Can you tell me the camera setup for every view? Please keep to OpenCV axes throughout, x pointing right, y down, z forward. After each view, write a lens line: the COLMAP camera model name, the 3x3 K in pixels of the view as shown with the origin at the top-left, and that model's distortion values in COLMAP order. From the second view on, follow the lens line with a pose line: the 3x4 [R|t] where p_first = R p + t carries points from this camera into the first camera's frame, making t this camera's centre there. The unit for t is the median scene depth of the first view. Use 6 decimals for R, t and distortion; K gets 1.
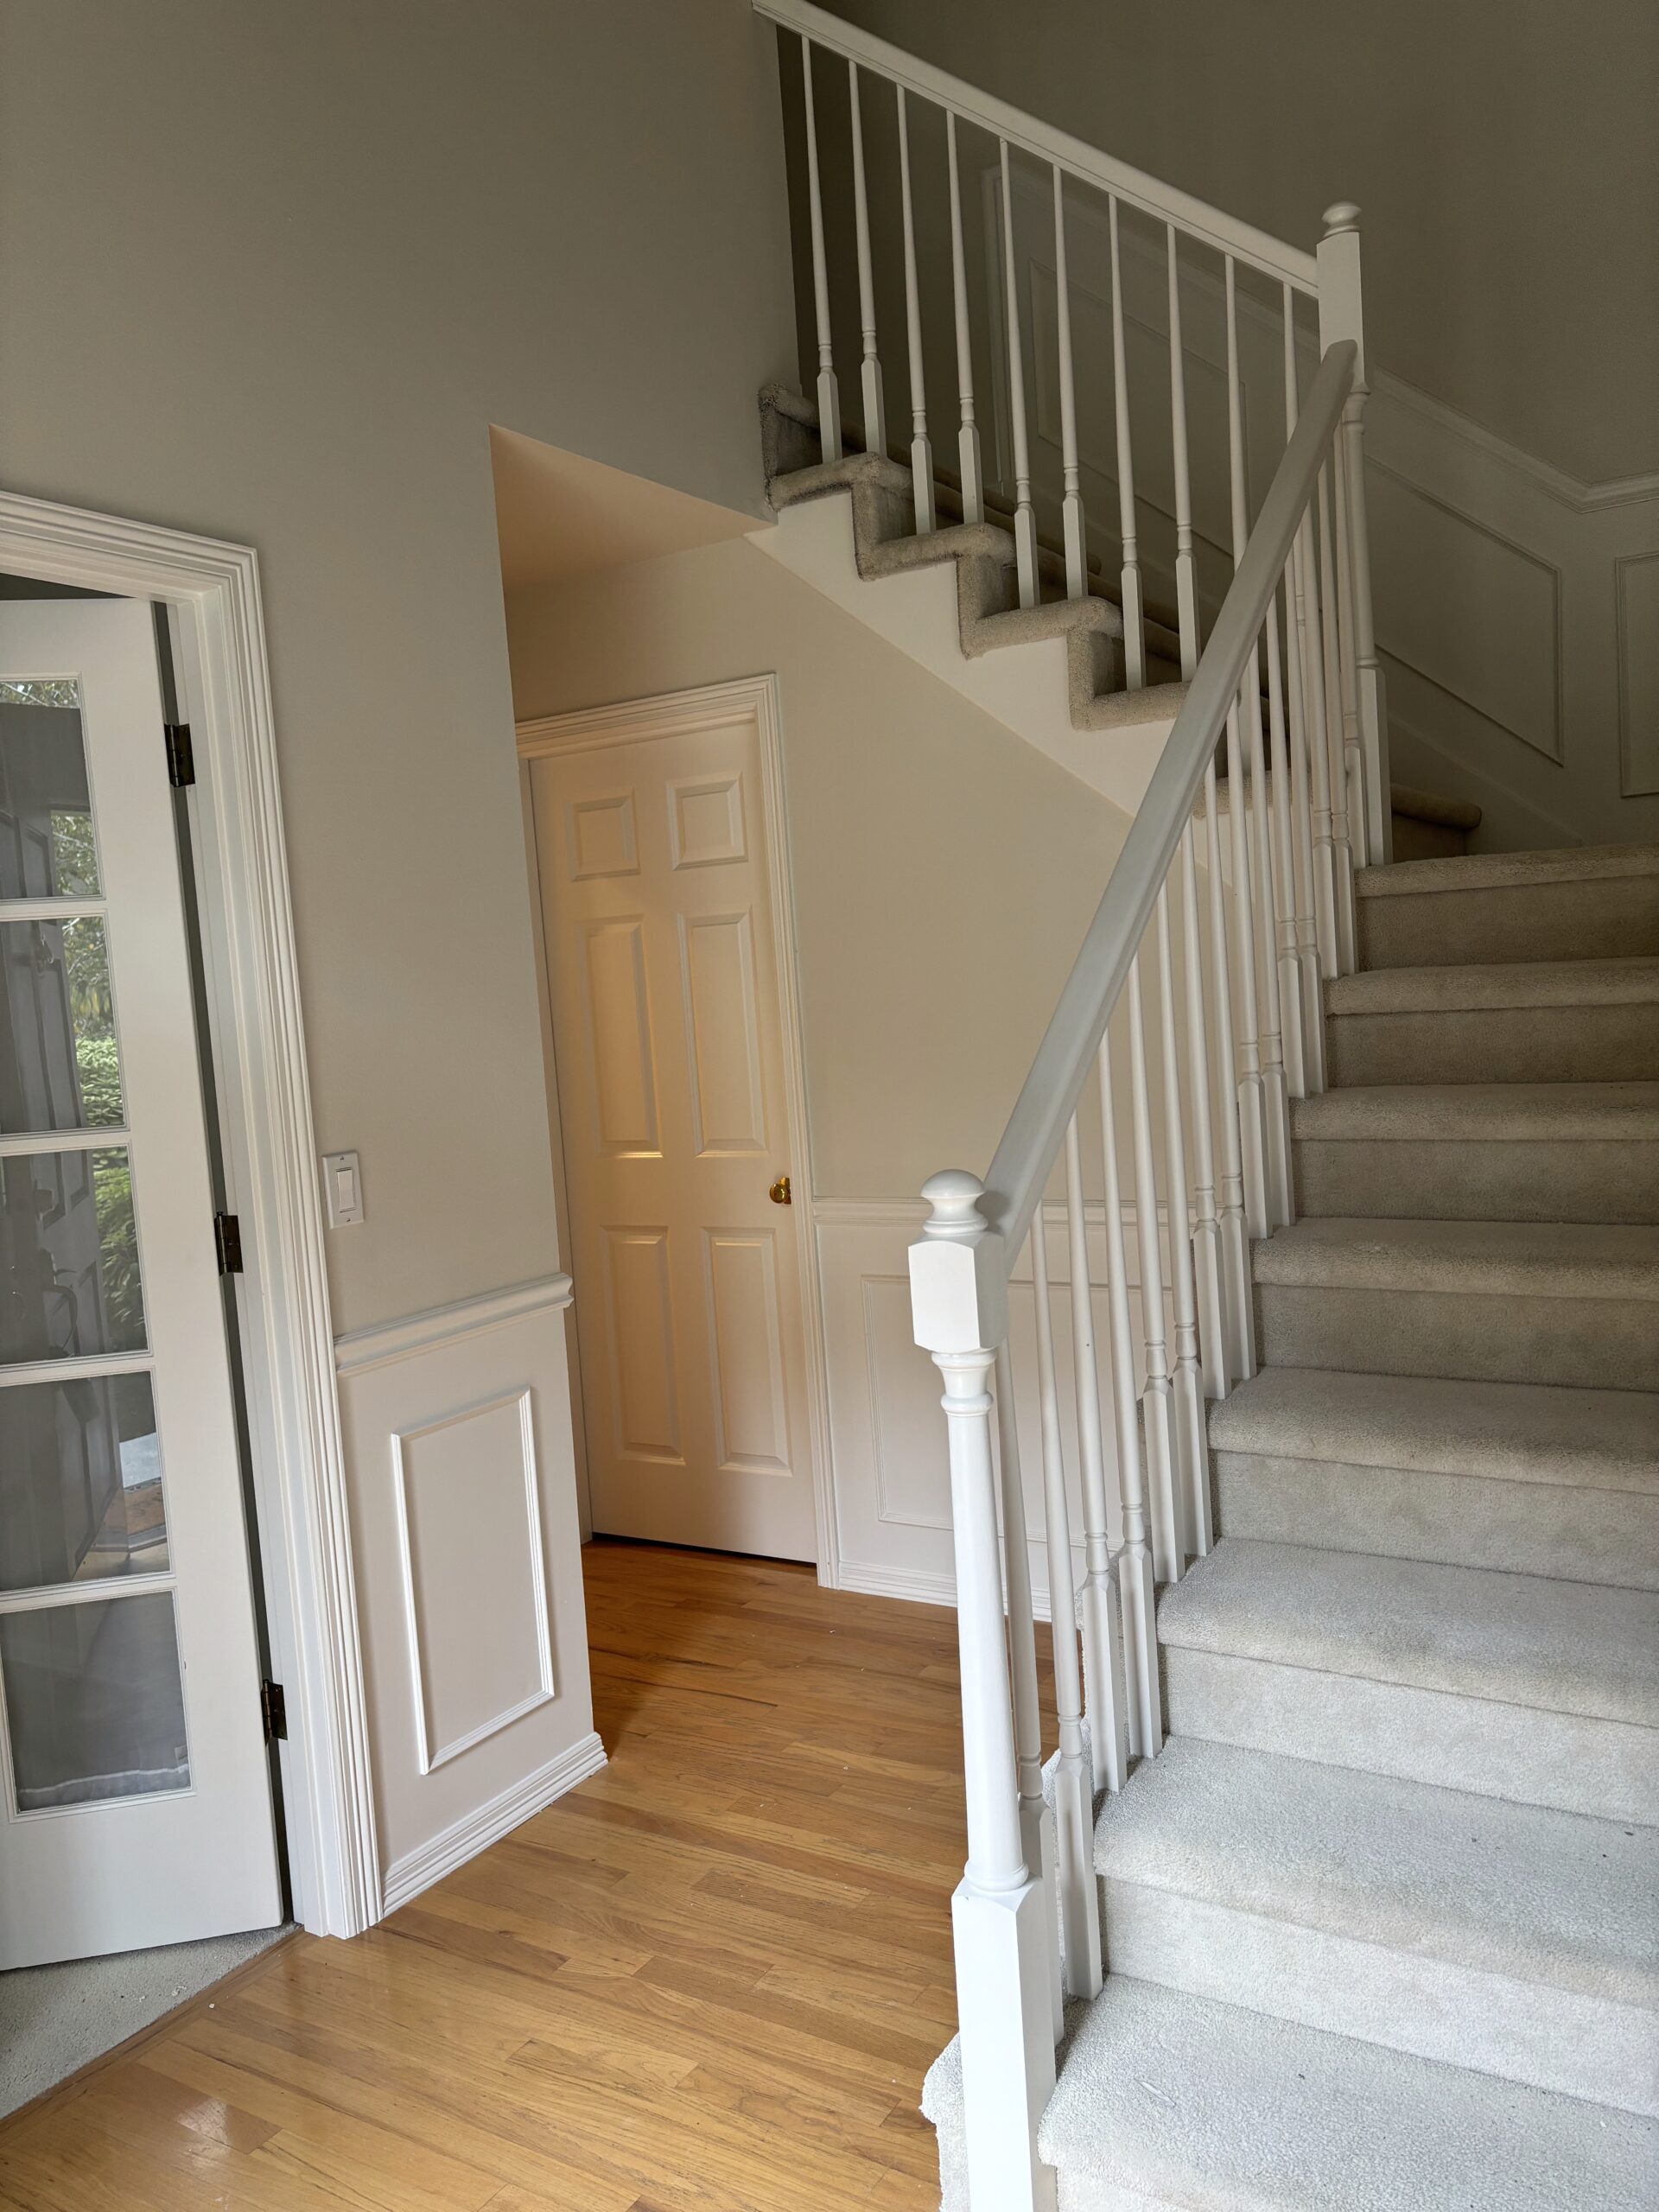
lens RADIAL K [[1665.7, 0, 829.5], [0, 1665.7, 1106.0], [0, 0, 1]] dist [0.026562, -0.037577]
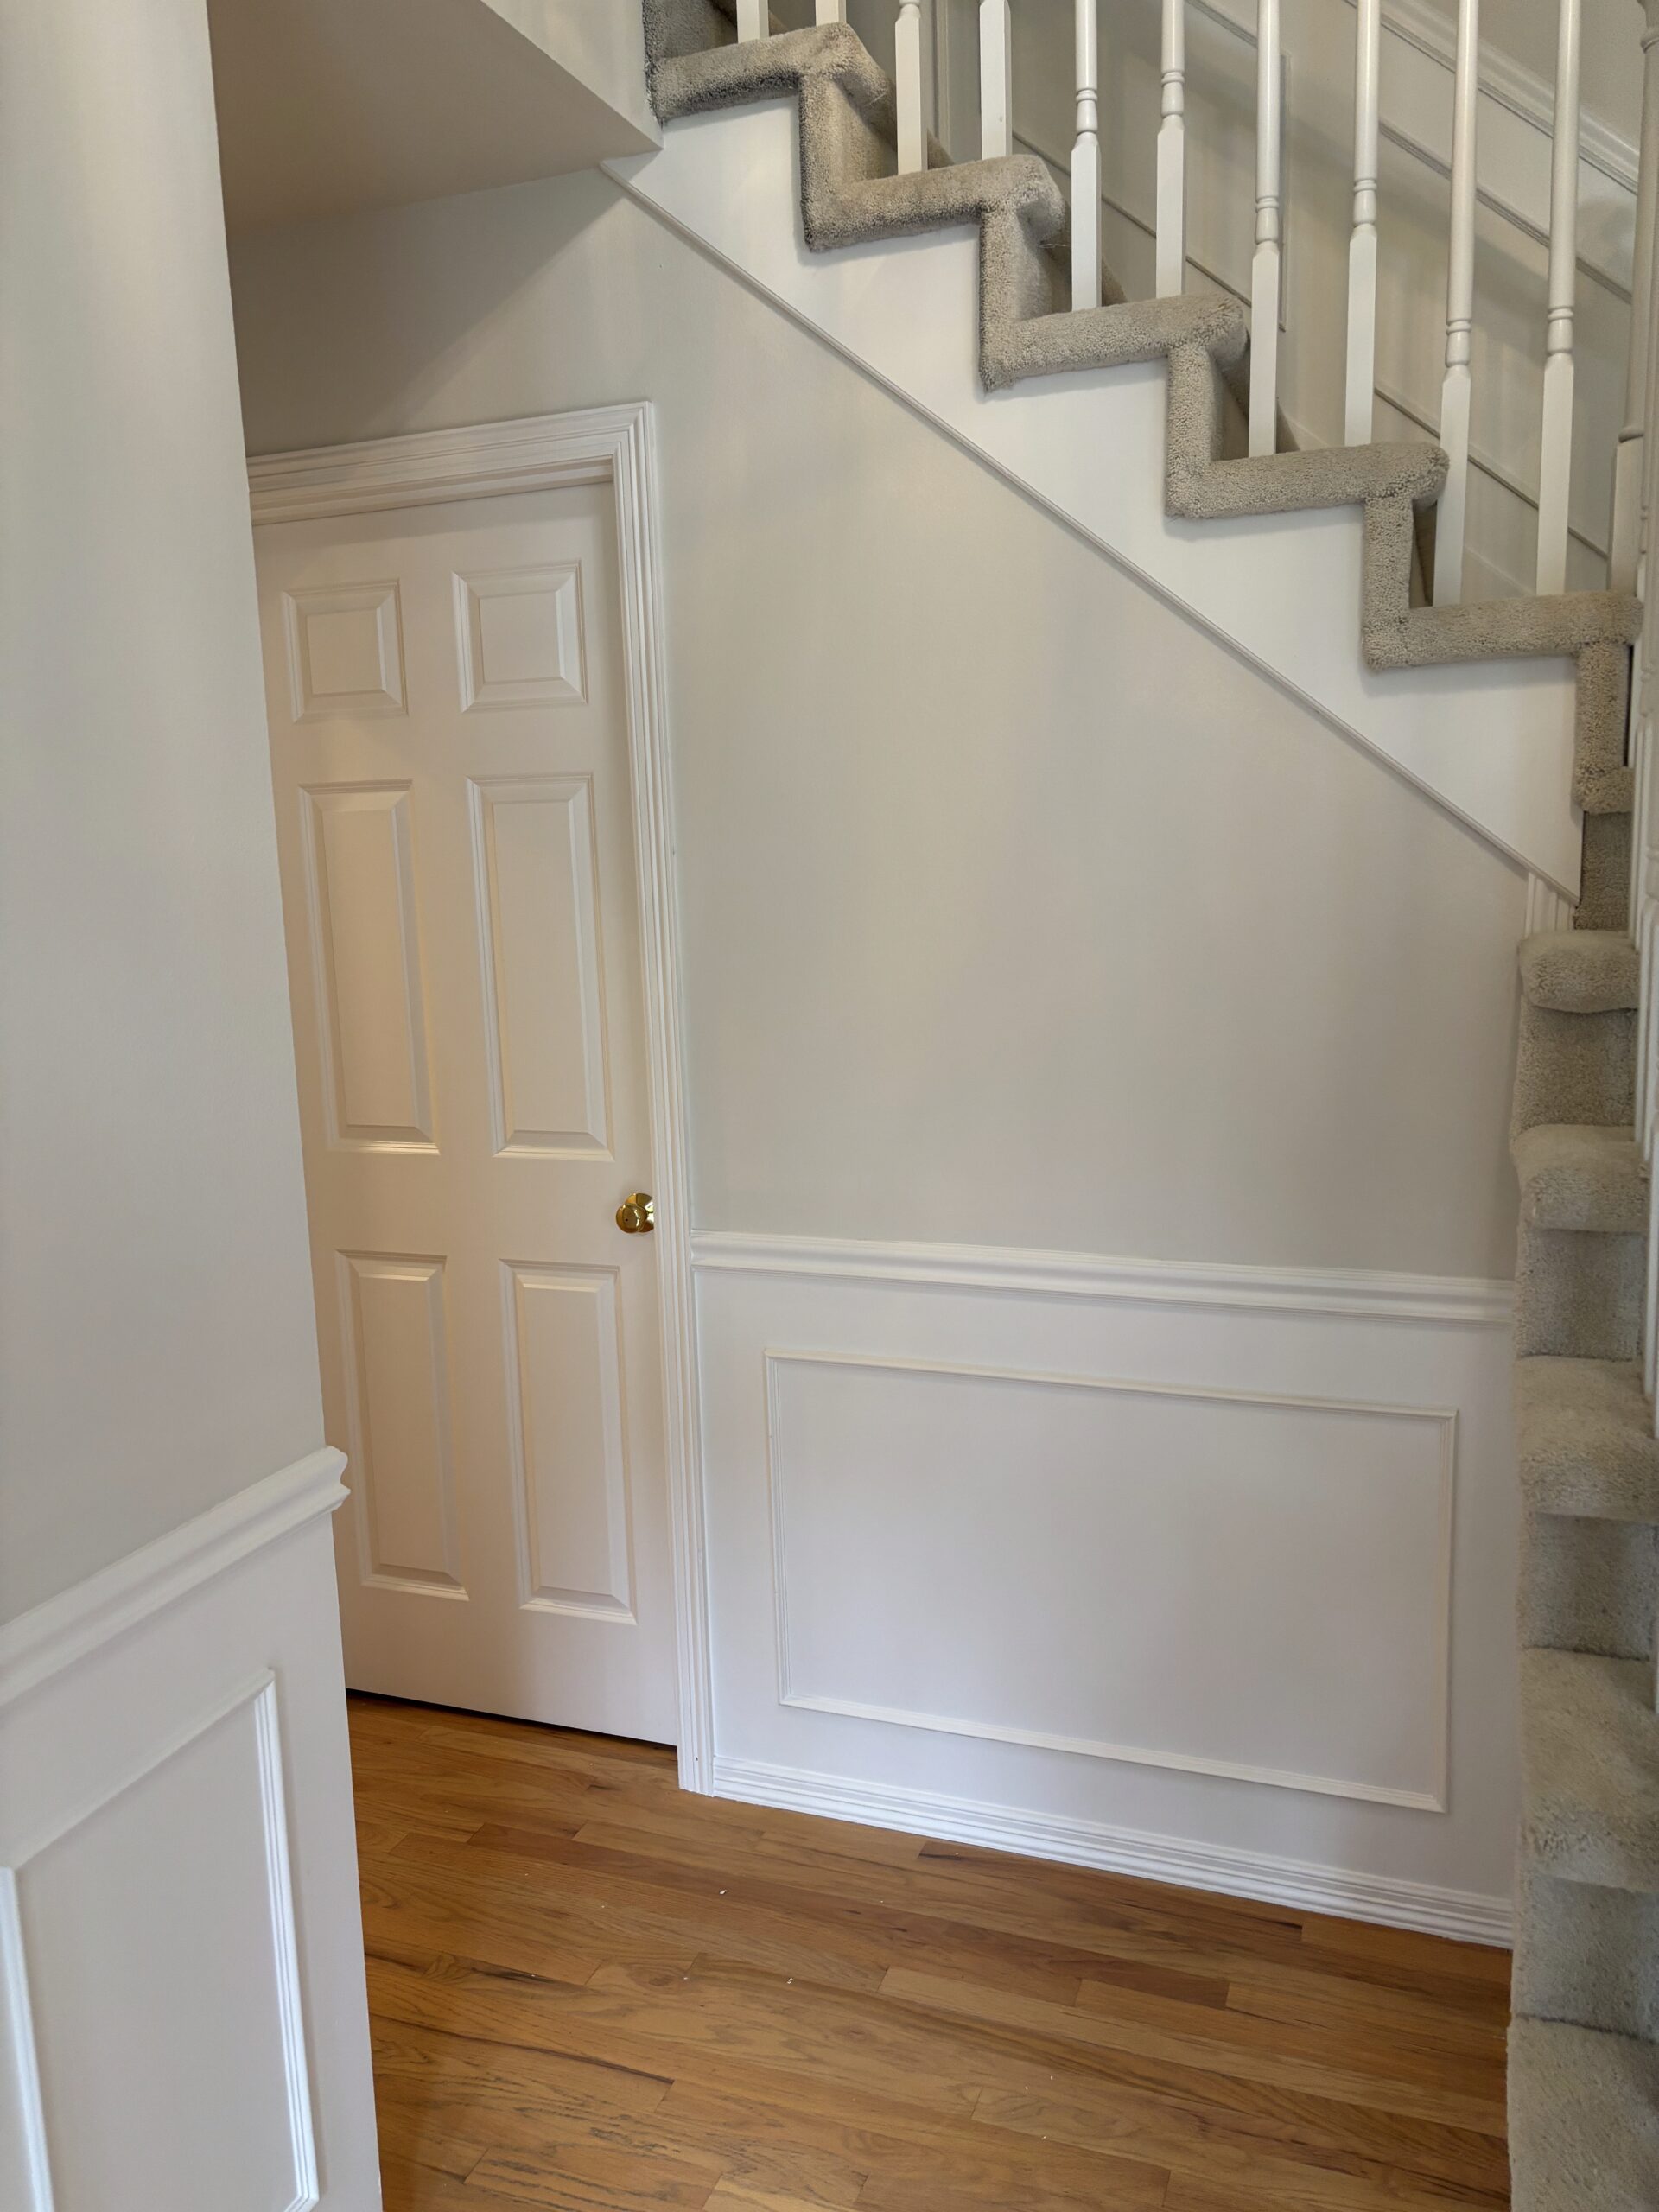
lens RADIAL K [[1700.2, 0, 795.6], [0, 1700.2, 1063.0], [0, 0, 1]] dist [0.005825, 0.002111]
pose [[0.984577, 0.002341, 0.174939, -0.084835], [-0.012617, 0.998257, 0.057650, -0.048525], [-0.174499, -0.058968, 0.982890, 0.339855]]
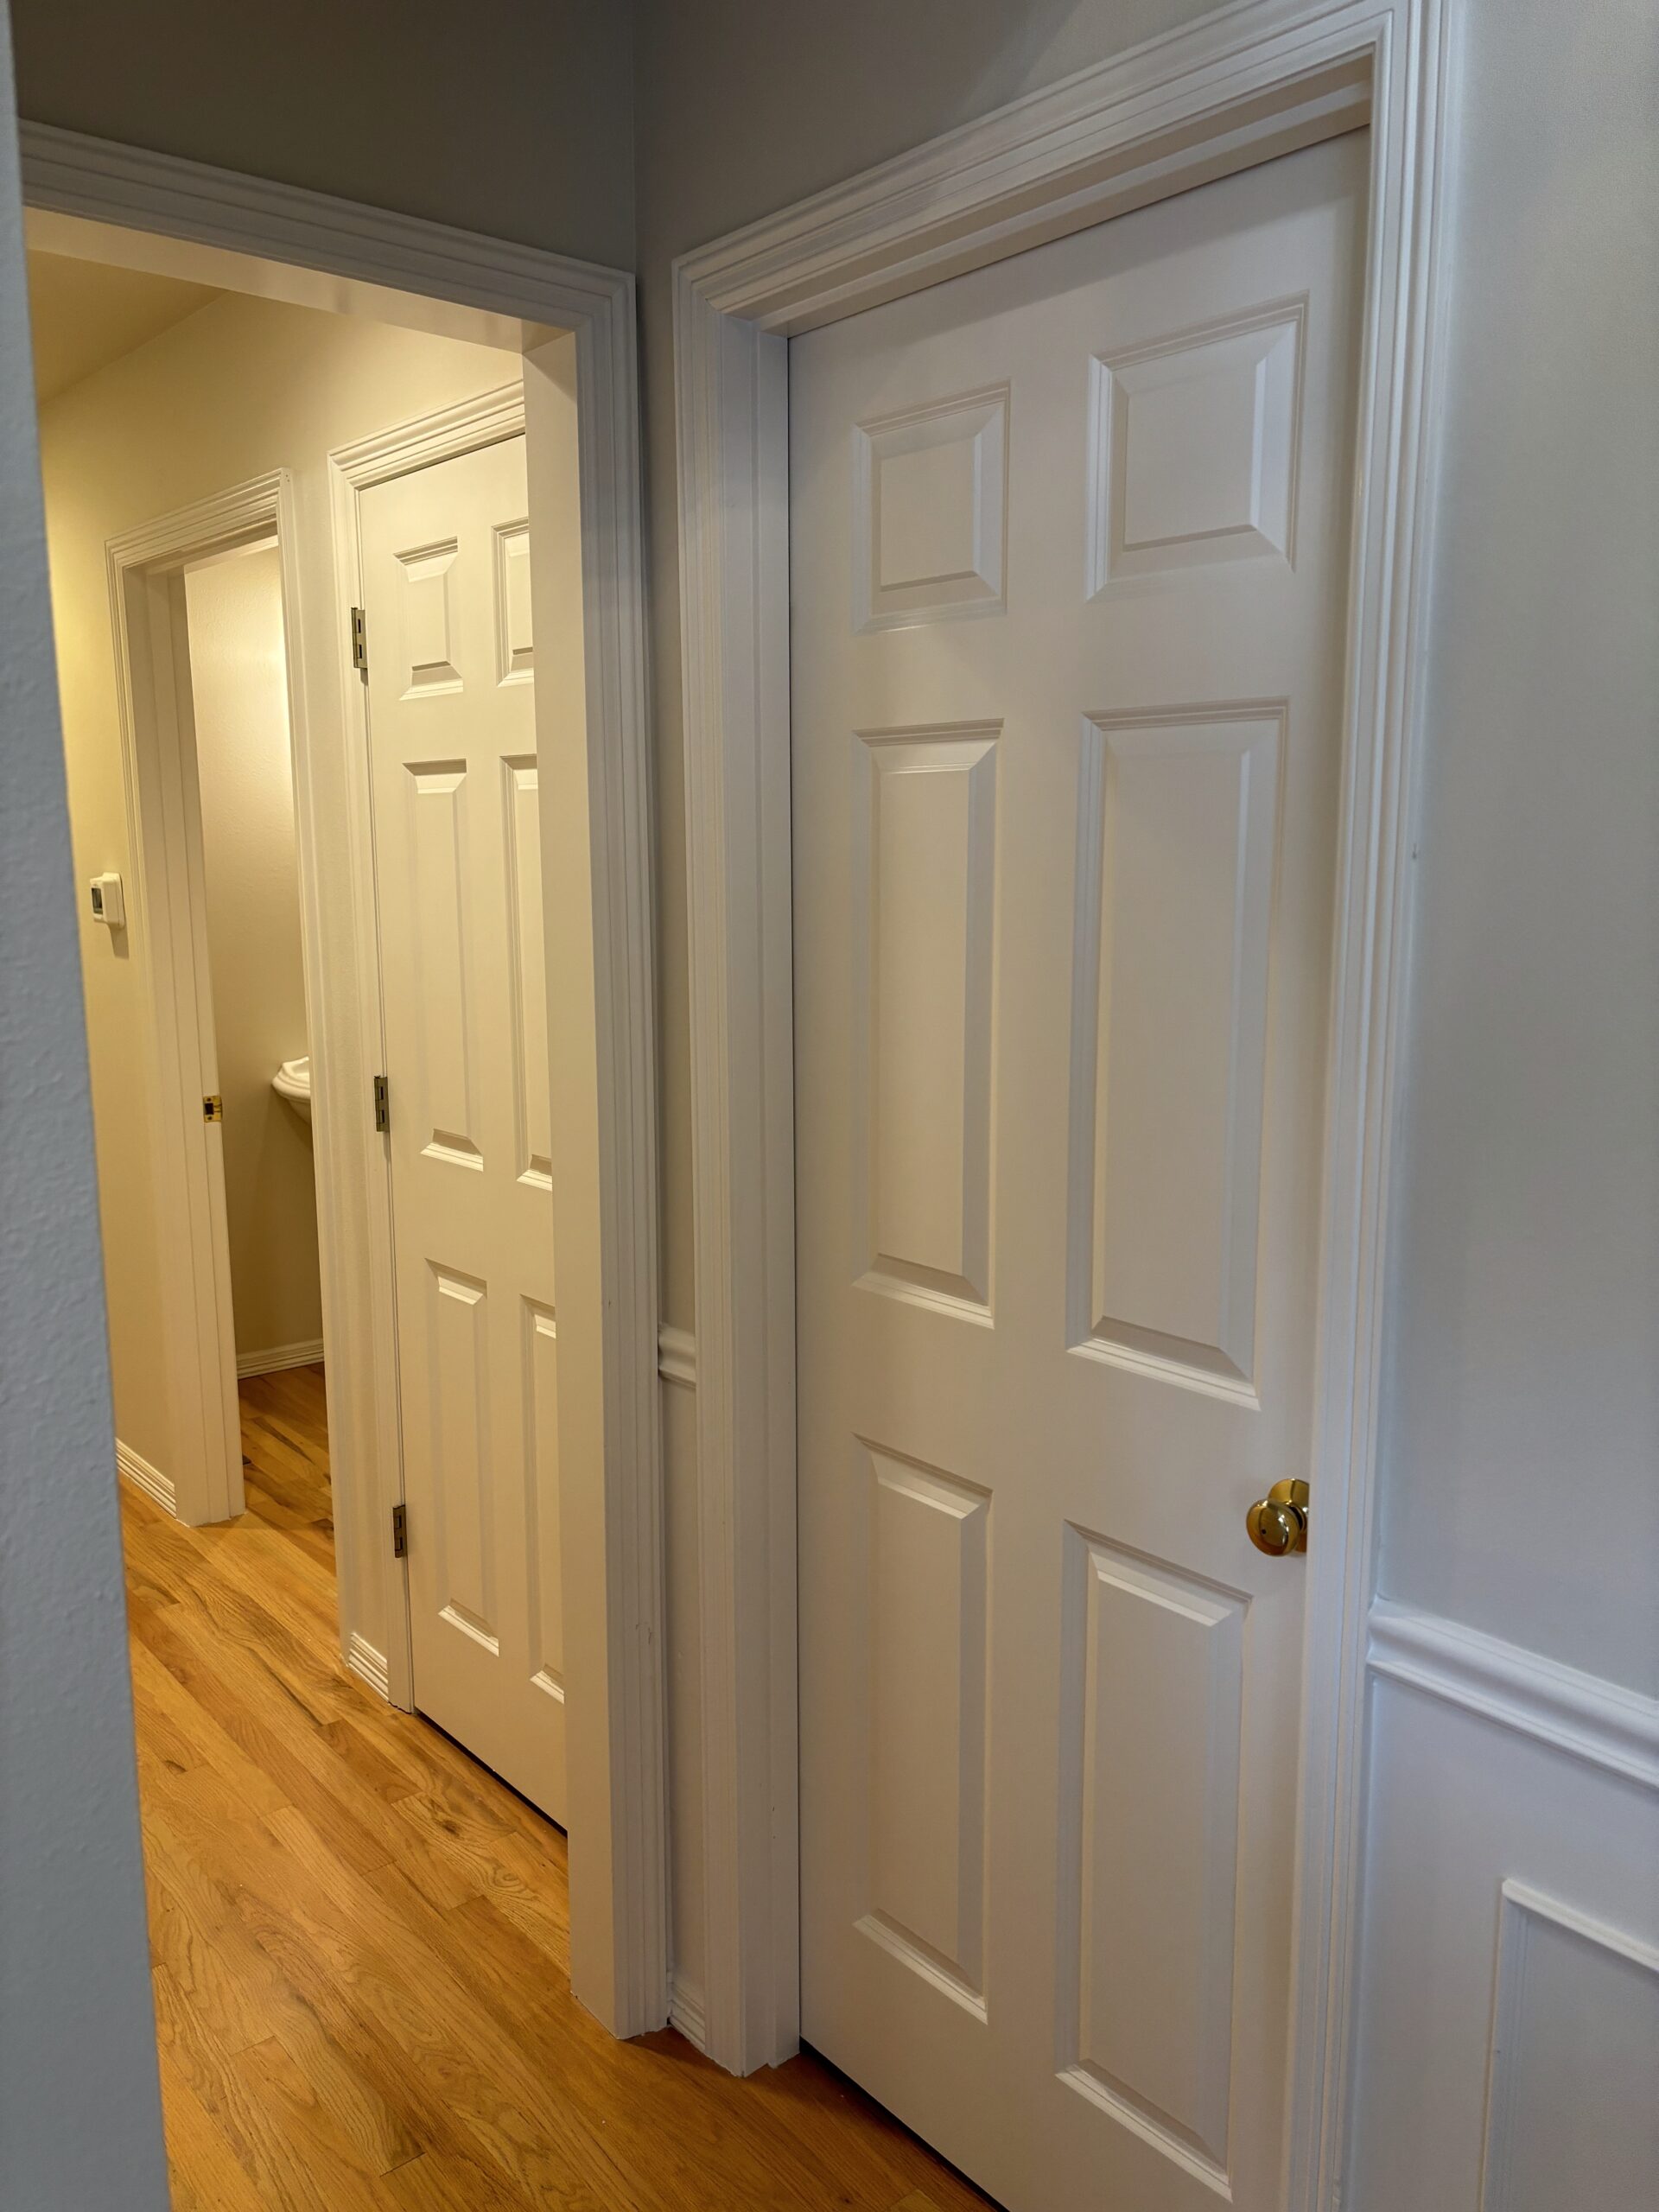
lens RADIAL K [[1665.7, 0, 829.5], [0, 1665.7, 1106.0], [0, 0, 1]] dist [0.026562, -0.037577]
pose [[0.947856, 0.113805, -0.297688, -0.024290], [-0.085209, 0.990560, 0.107378, -0.068519], [0.307098, -0.076413, 0.948605, 0.648266]]
